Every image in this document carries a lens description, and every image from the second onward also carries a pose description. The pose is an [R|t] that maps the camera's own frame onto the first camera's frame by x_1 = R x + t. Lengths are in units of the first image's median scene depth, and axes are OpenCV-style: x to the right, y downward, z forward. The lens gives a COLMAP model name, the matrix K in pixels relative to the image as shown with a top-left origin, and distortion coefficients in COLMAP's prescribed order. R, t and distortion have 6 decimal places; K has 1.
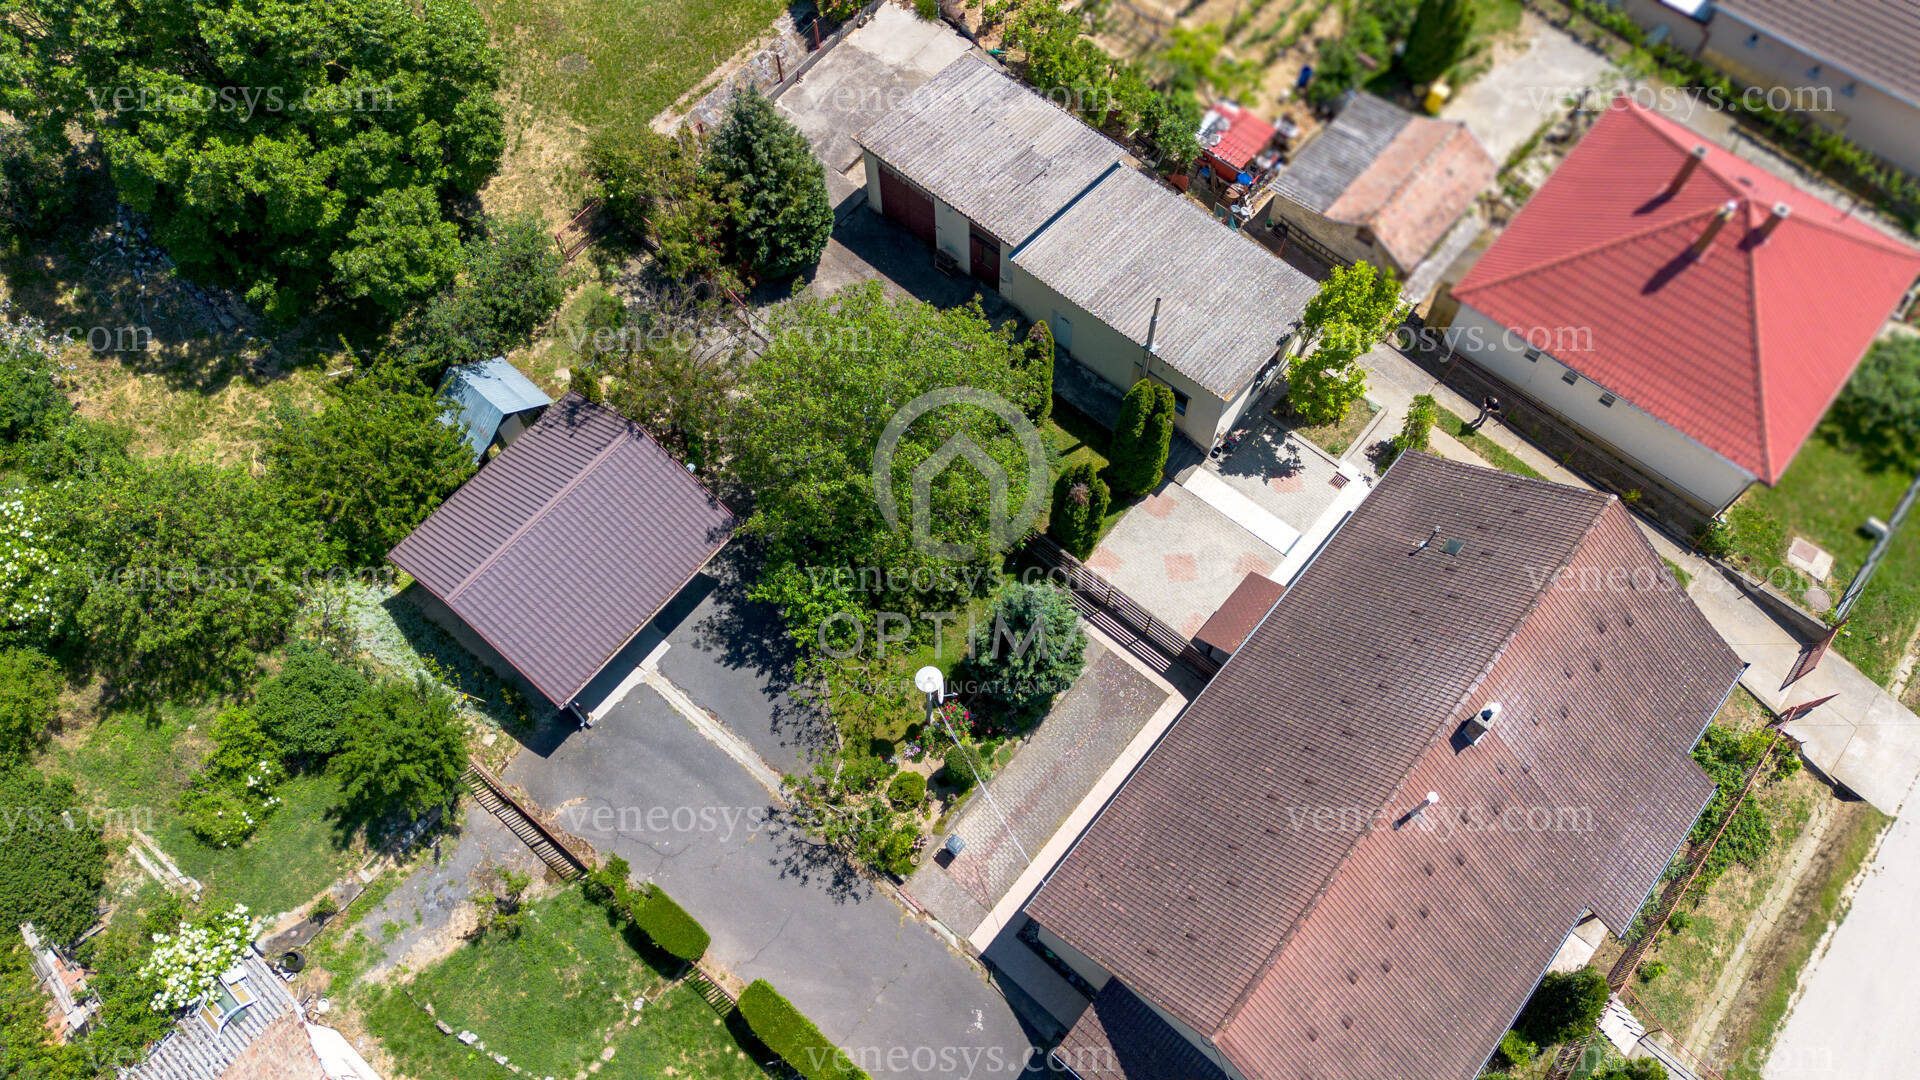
lens RADIAL K [[1401.3, 0, 963.0], [0, 1401.3, 512.6], [0, 0, 1]] dist [0.064711, -0.059654]
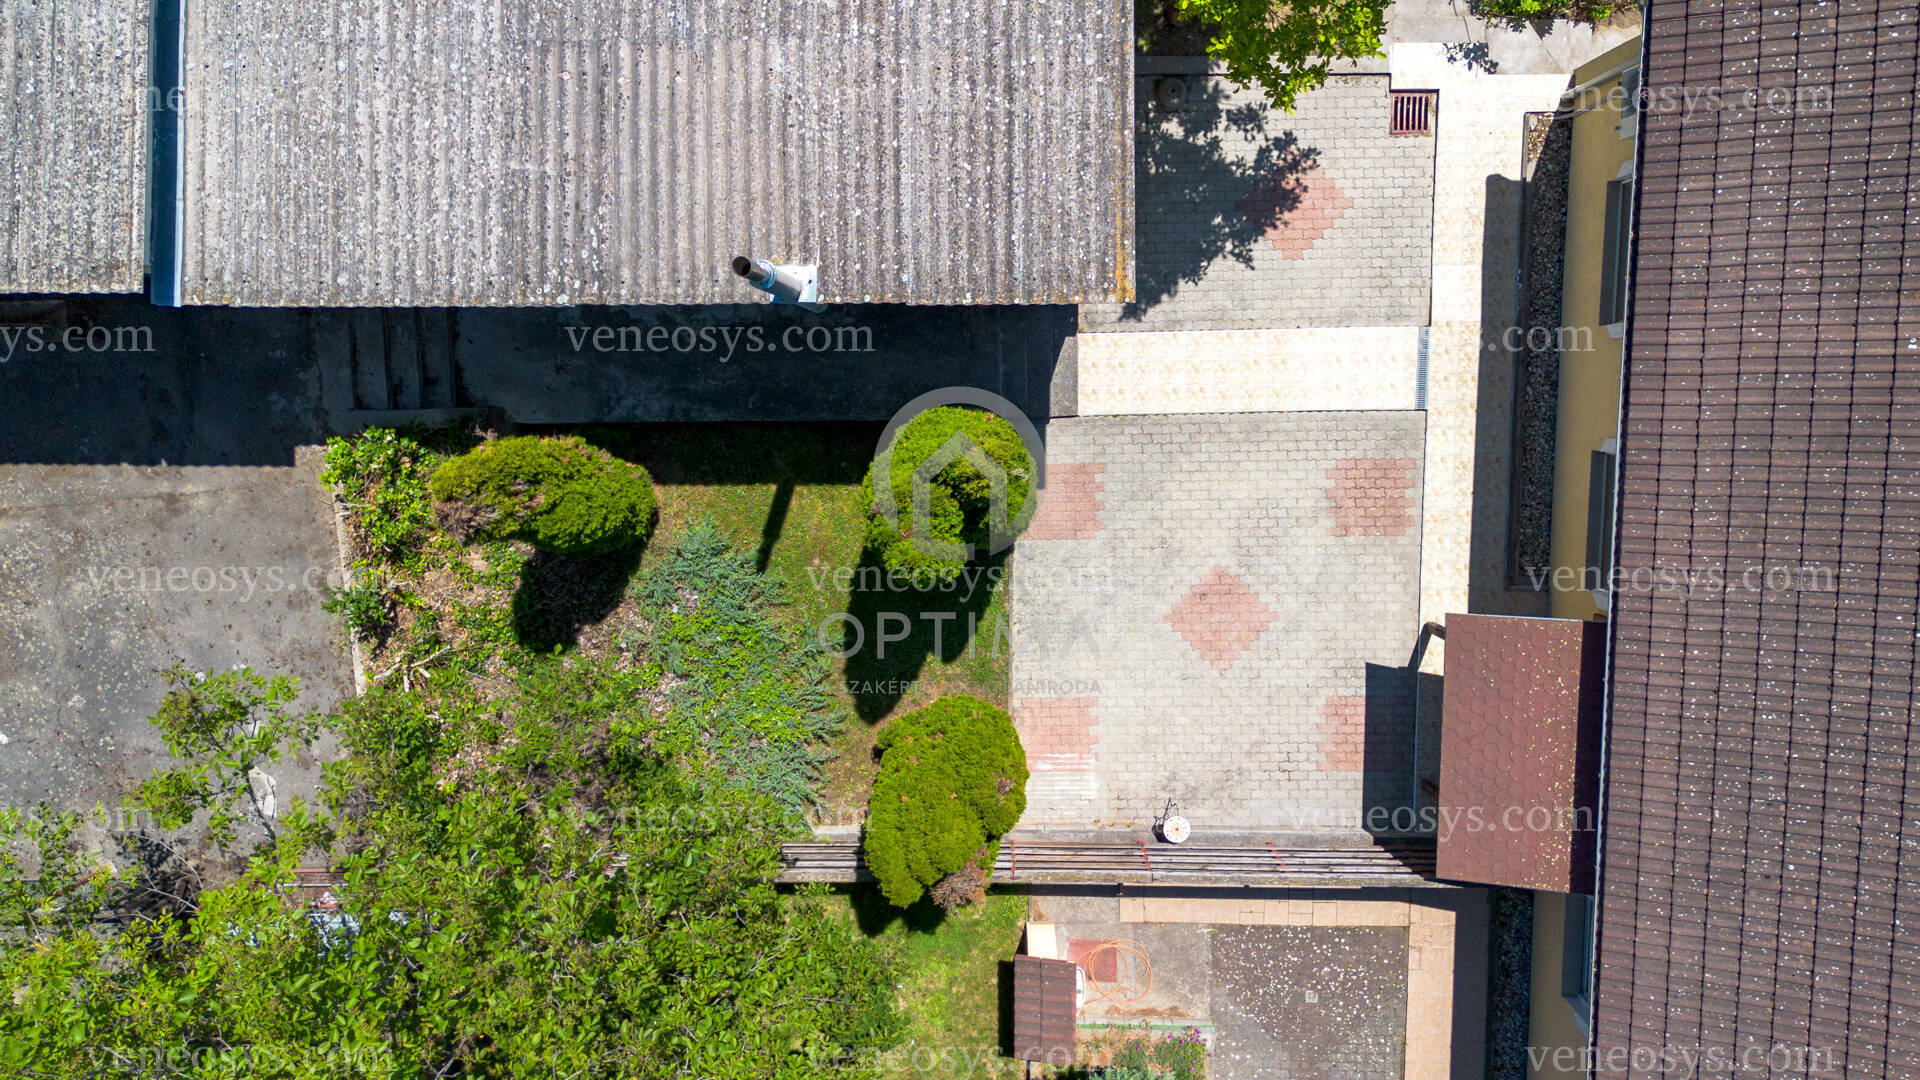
lens RADIAL K [[1401.3, 0, 962.2], [0, 1401.3, 532.2], [0, 0, 1]] dist [0.064711, -0.059654]
pose [[0.763775, -0.641385, -0.072619, 0.149546], [0.584545, 0.639560, 0.499270, -0.209726], [-0.273780, -0.423779, 0.863398, 0.726668]]
